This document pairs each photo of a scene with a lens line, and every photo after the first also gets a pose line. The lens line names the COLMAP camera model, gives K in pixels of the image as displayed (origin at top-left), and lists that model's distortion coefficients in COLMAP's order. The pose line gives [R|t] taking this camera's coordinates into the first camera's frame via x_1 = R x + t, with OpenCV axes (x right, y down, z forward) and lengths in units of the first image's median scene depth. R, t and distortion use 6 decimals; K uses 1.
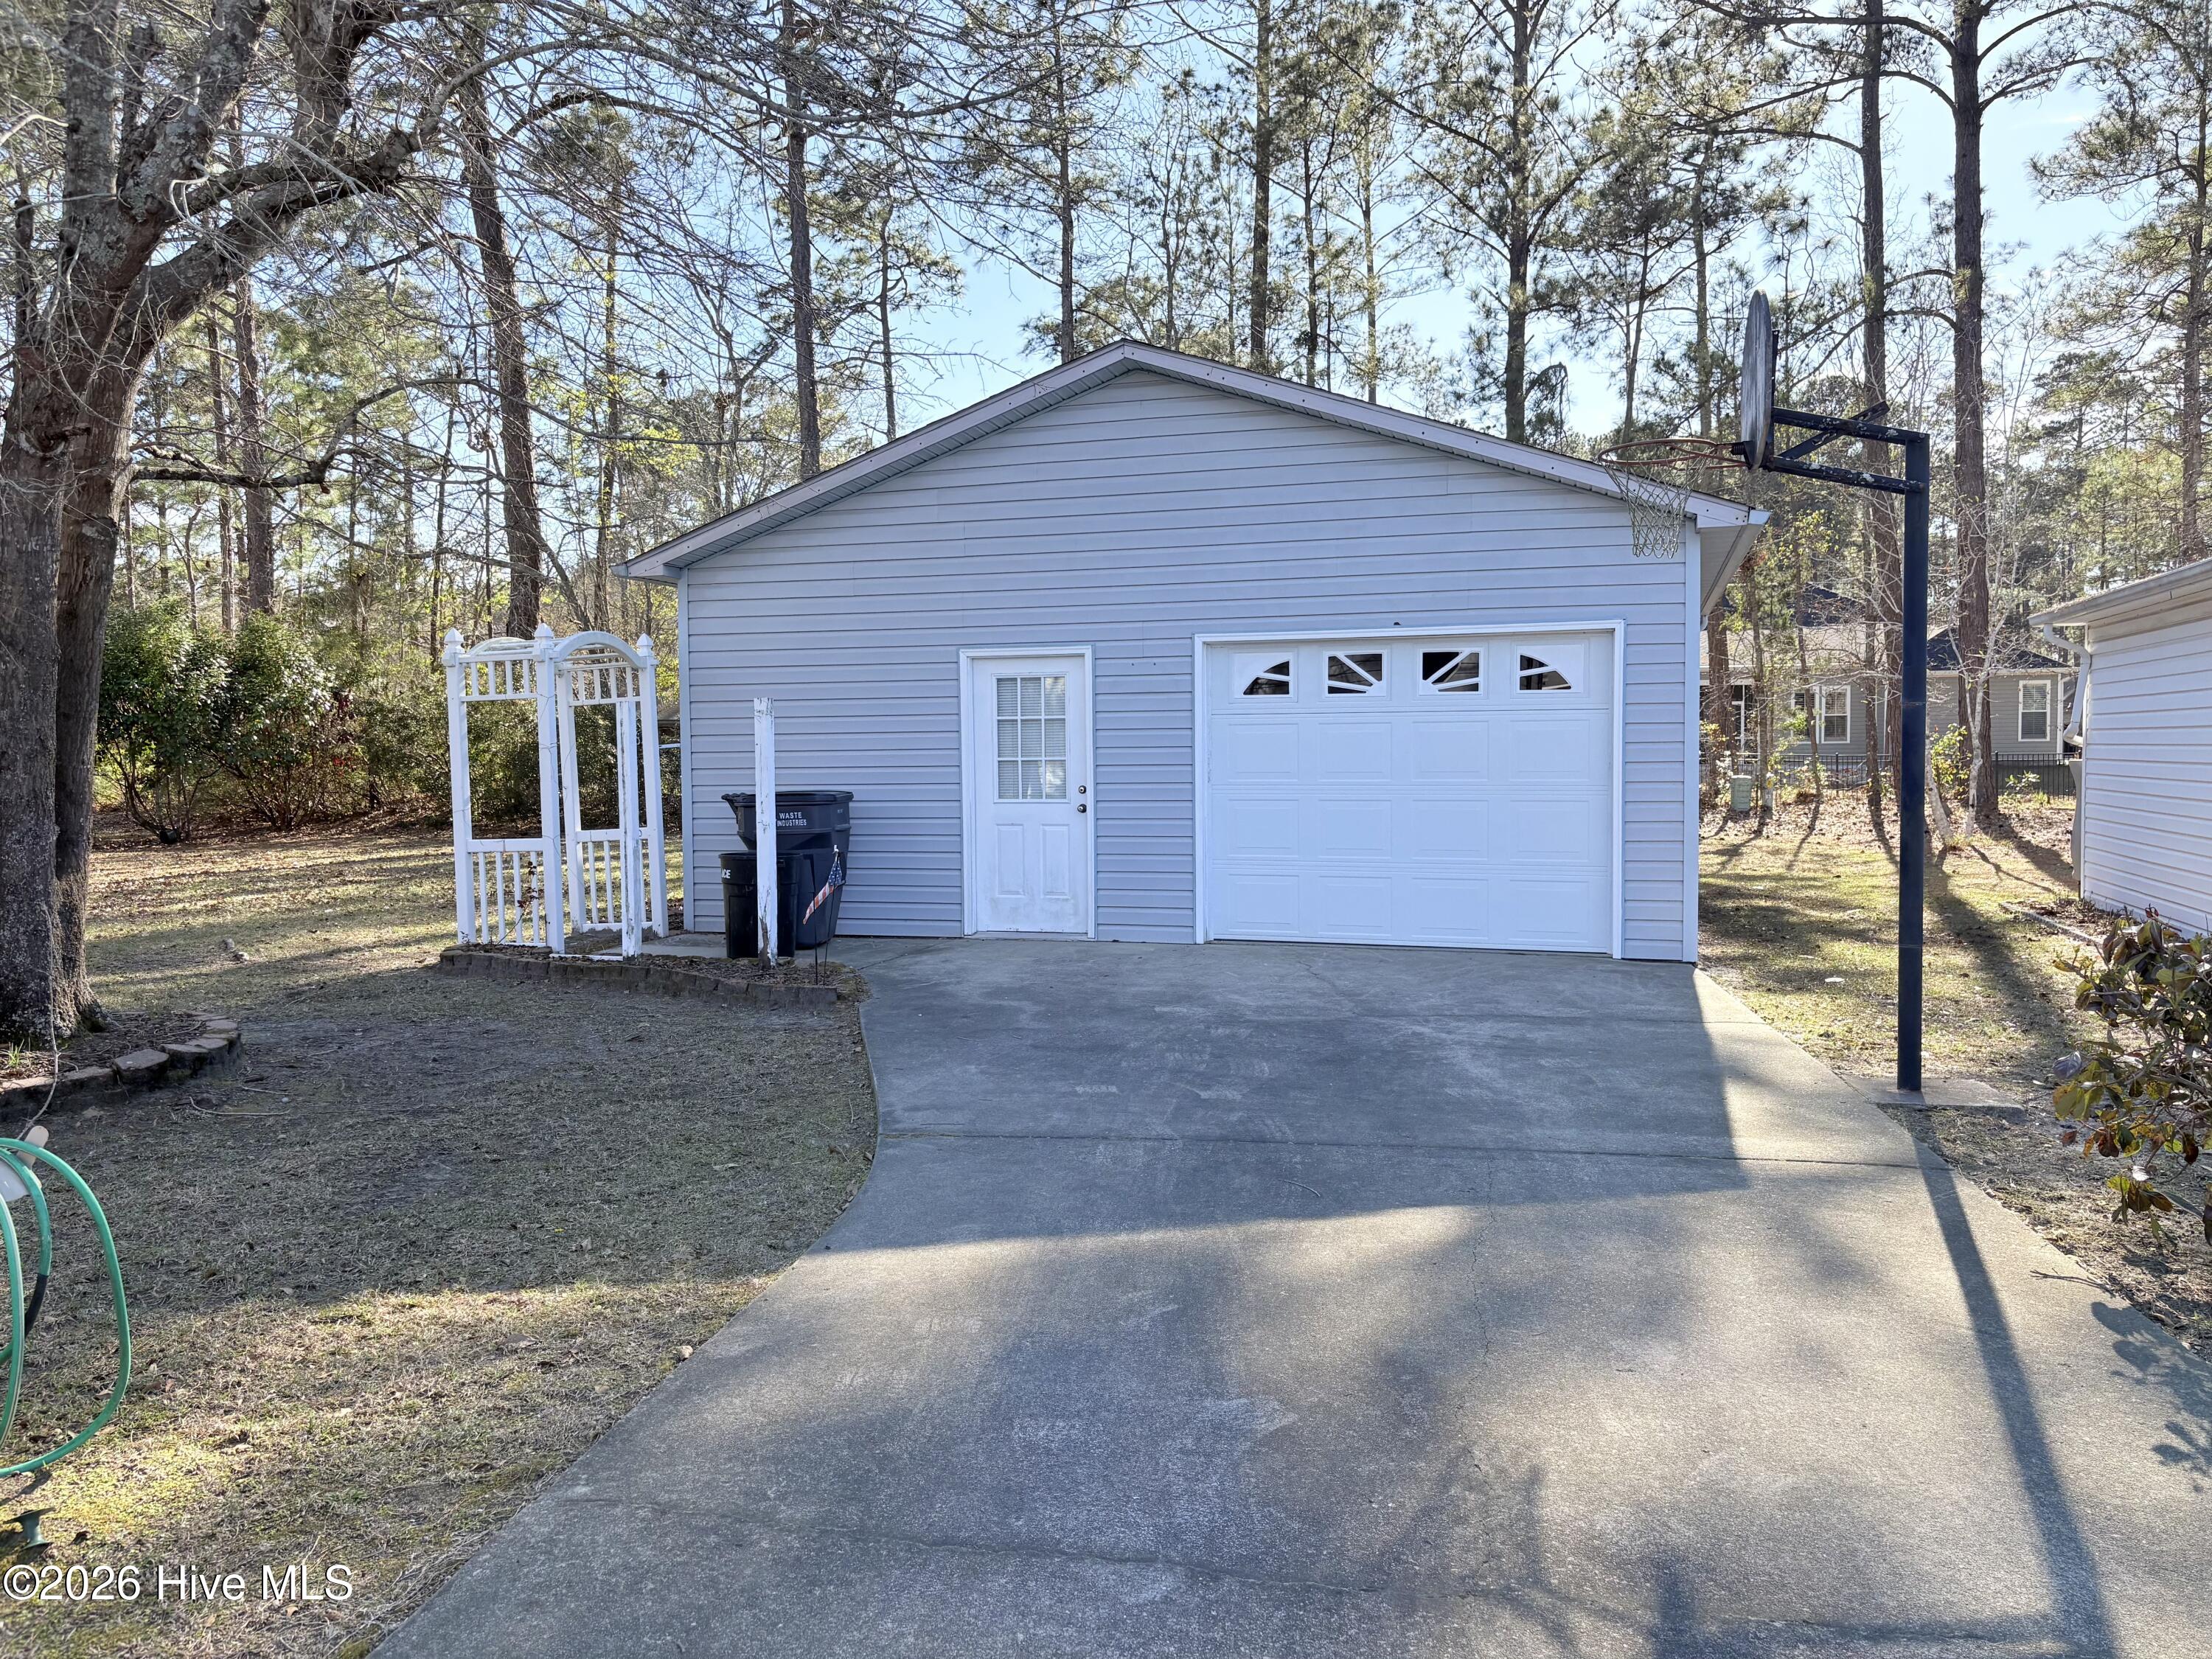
lens RADIAL K [[1626.1, 0, 1106.0], [0, 1626.1, 829.5], [0, 0, 1]] dist [0.116034, -0.168121]
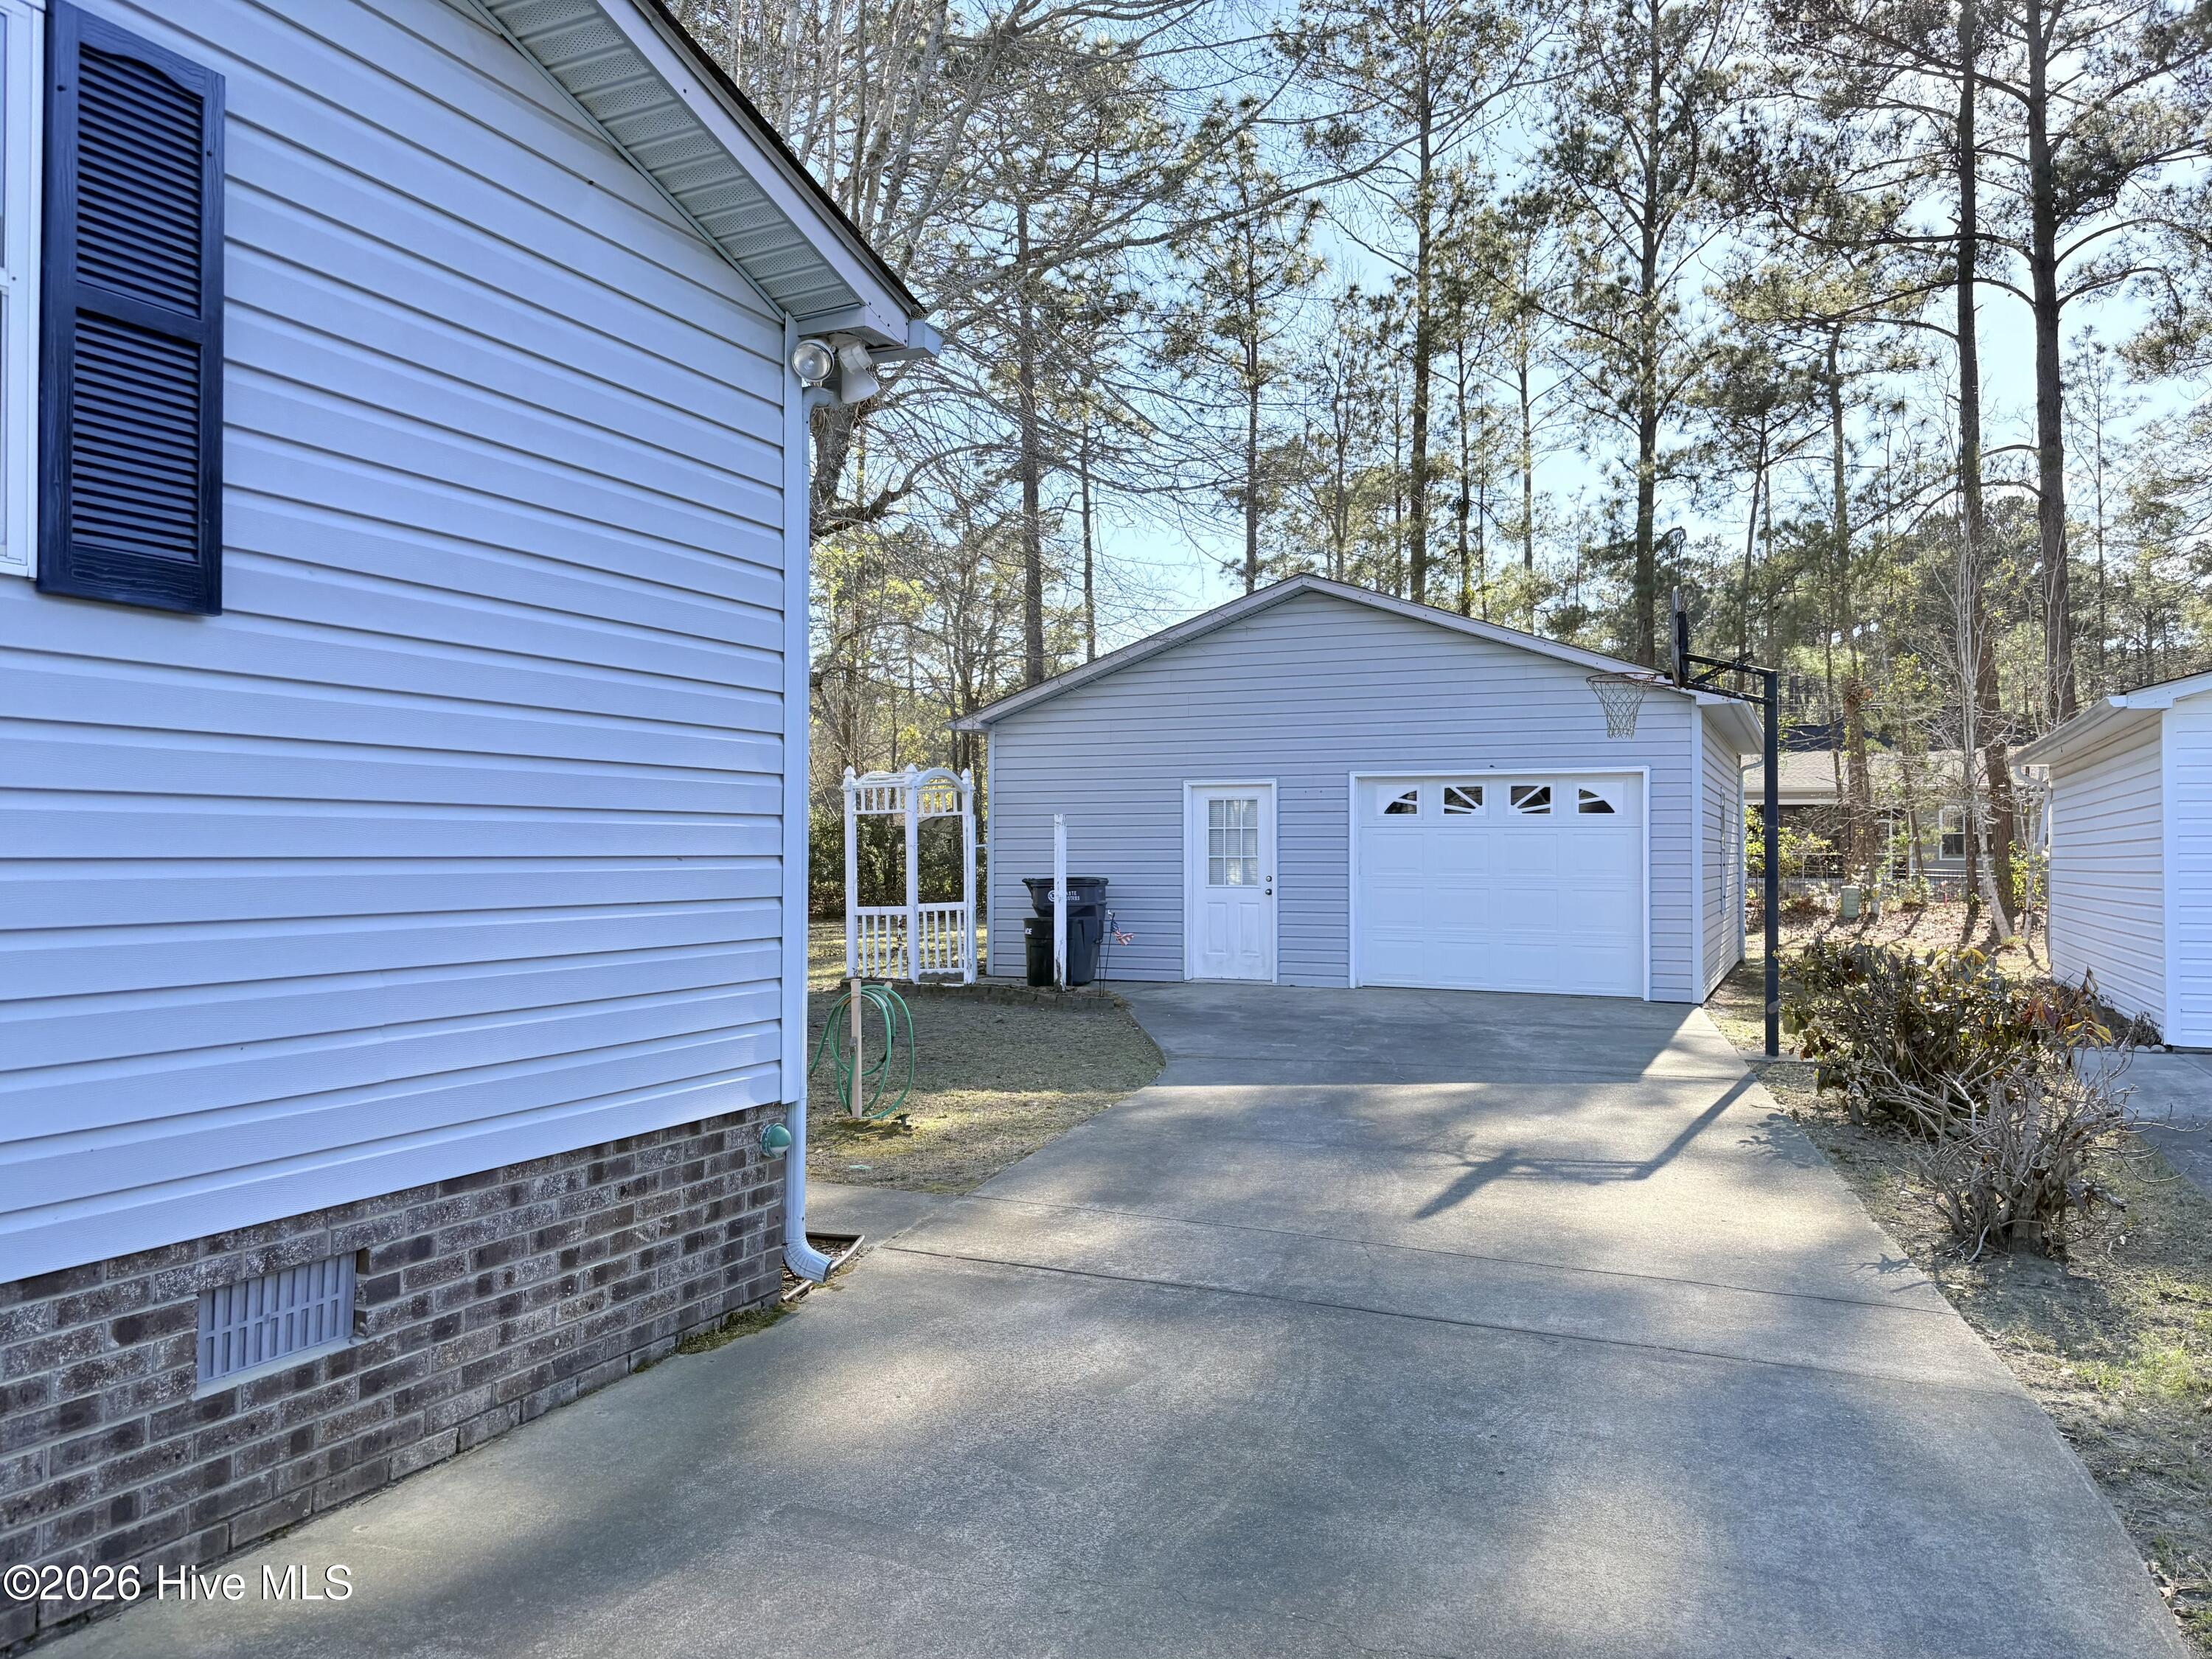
lens RADIAL K [[1626.1, 0, 1106.0], [0, 1626.1, 829.5], [0, 0, 1]] dist [0.116034, -0.168121]
pose [[0.994541, 0.009612, -0.103903, -0.004366], [-0.016533, 0.997685, -0.065962, 0.013707], [0.103029, 0.067320, 0.992398, -0.206621]]
